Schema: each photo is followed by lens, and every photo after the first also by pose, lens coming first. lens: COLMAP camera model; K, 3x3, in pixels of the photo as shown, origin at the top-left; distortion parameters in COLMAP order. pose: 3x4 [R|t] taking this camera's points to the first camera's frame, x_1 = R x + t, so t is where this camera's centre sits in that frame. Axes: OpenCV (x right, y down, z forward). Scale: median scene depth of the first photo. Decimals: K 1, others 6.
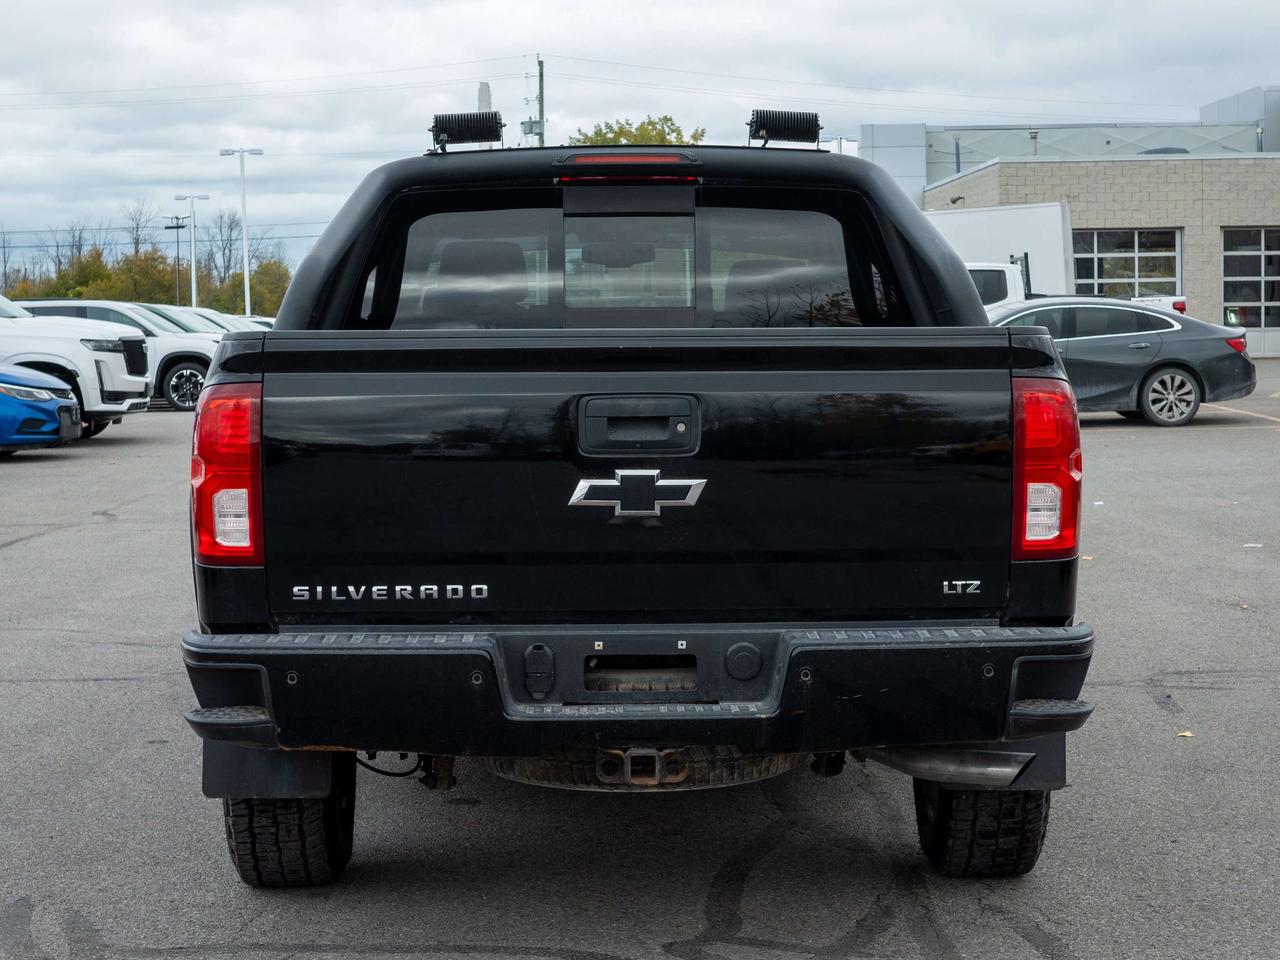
lens RADIAL K [[3321.5, 0, 640.3], [0, 3321.5, 447.7], [0, 0, 1]] dist [0.052500, 0.410738]
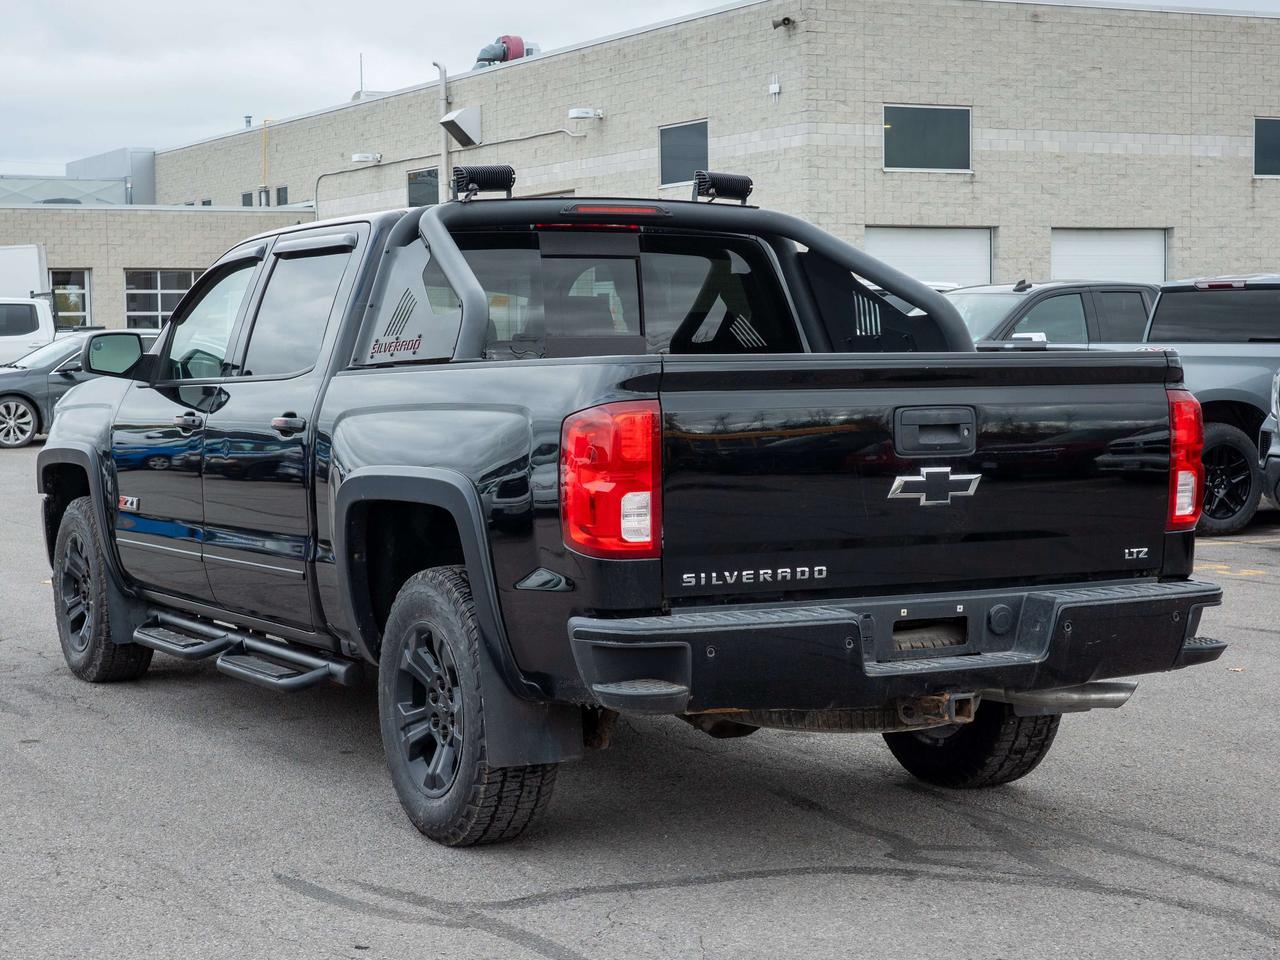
lens RADIAL K [[2919.3, 0, 640.0], [0, 2919.3, 480.0], [0, 0, 1]] dist [0.008894, 0.164471]
pose [[0.849917, -0.023077, 0.526411, -0.655523], [0.019988, 0.999733, 0.011554, -0.003394], [-0.526538, 0.000702, 0.850151, 0.138344]]
